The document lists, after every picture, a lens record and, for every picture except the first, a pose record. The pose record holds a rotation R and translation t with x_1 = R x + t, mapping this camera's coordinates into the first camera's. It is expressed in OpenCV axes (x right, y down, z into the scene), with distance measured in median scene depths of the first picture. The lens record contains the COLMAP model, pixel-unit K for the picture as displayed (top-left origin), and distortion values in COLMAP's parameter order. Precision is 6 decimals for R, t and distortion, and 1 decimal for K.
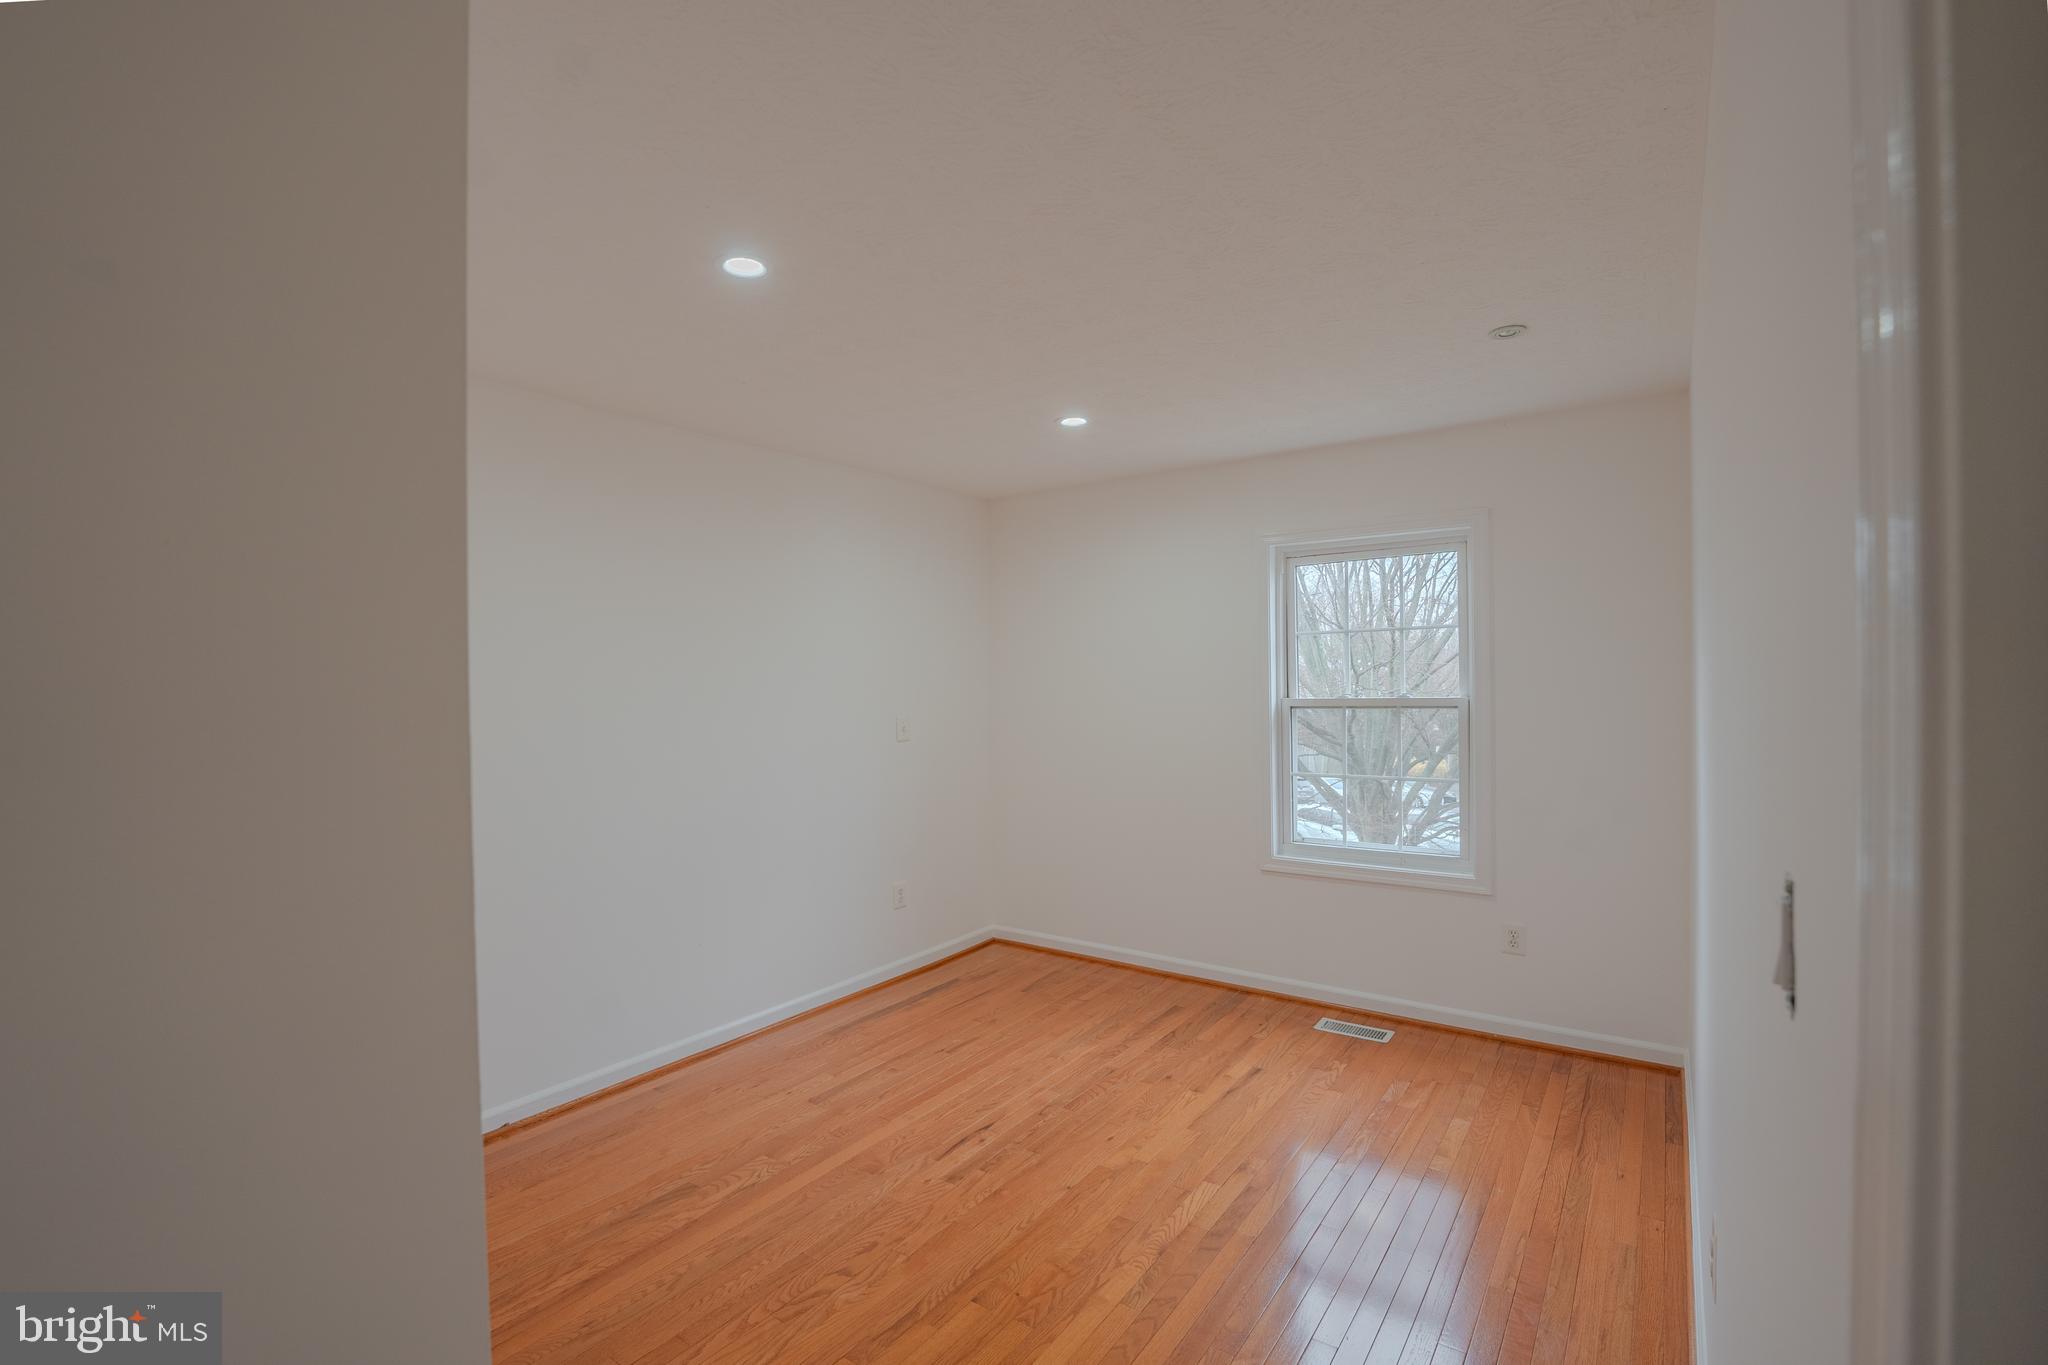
lens RADIAL K [[895.2, 0, 1009.7], [0, 895.2, 684.0], [0, 0, 1]] dist [-0.014470, -0.000238]
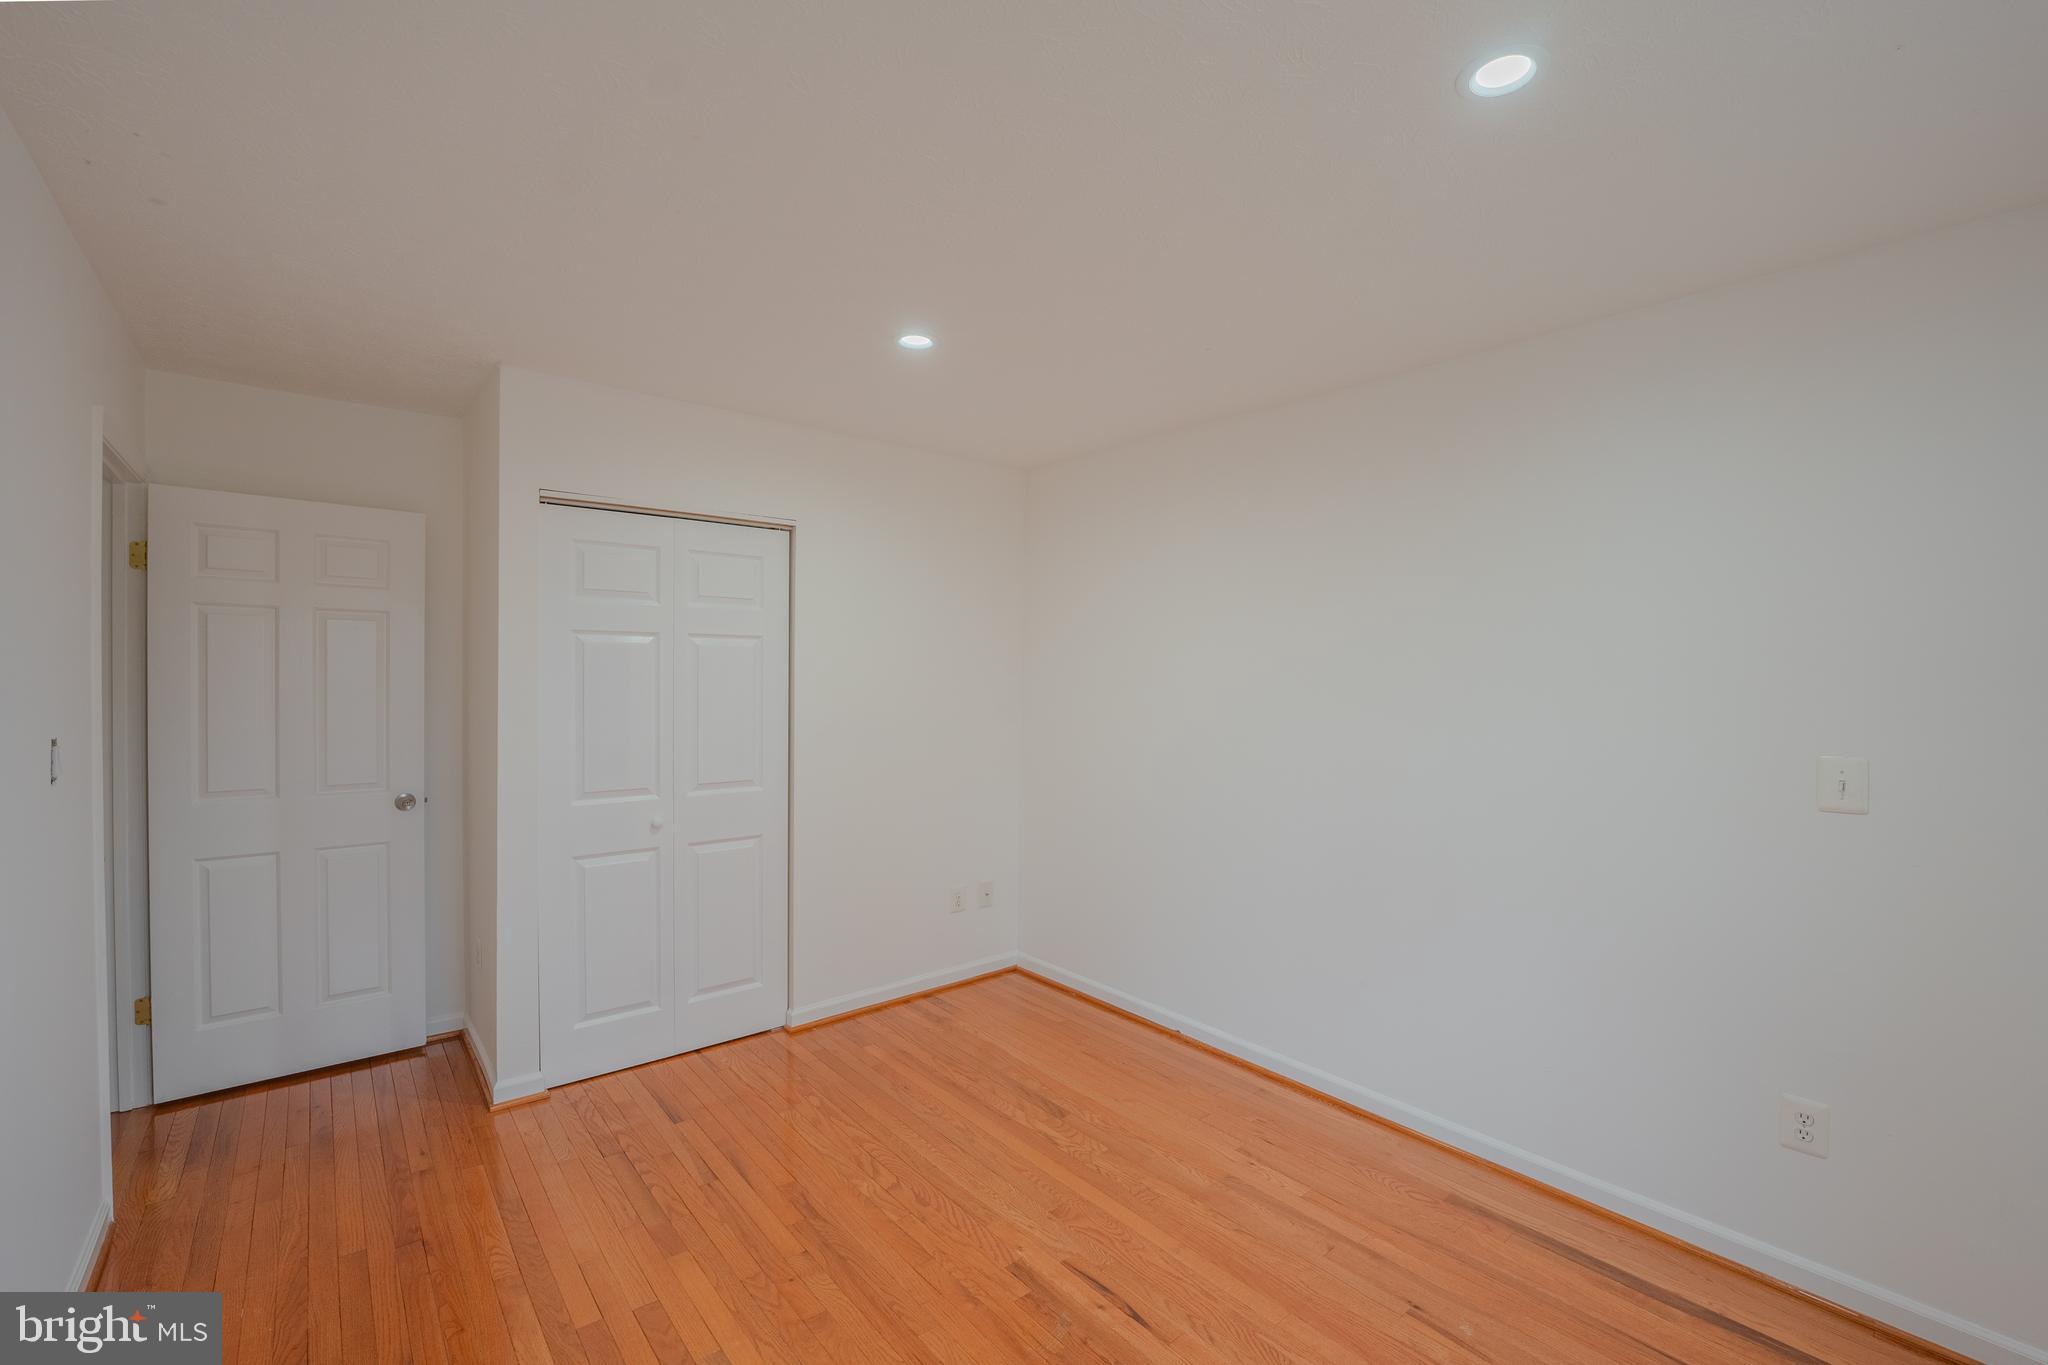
lens RADIAL K [[895.2, 0, 1009.7], [0, 895.2, 684.0], [0, 0, 1]] dist [-0.014470, -0.000238]
pose [[-0.272548, 0.018080, -0.961972, 0.632611], [0.000786, 0.999827, 0.018569, 0.002364], [0.962142, 0.004305, -0.272515, 1.074594]]
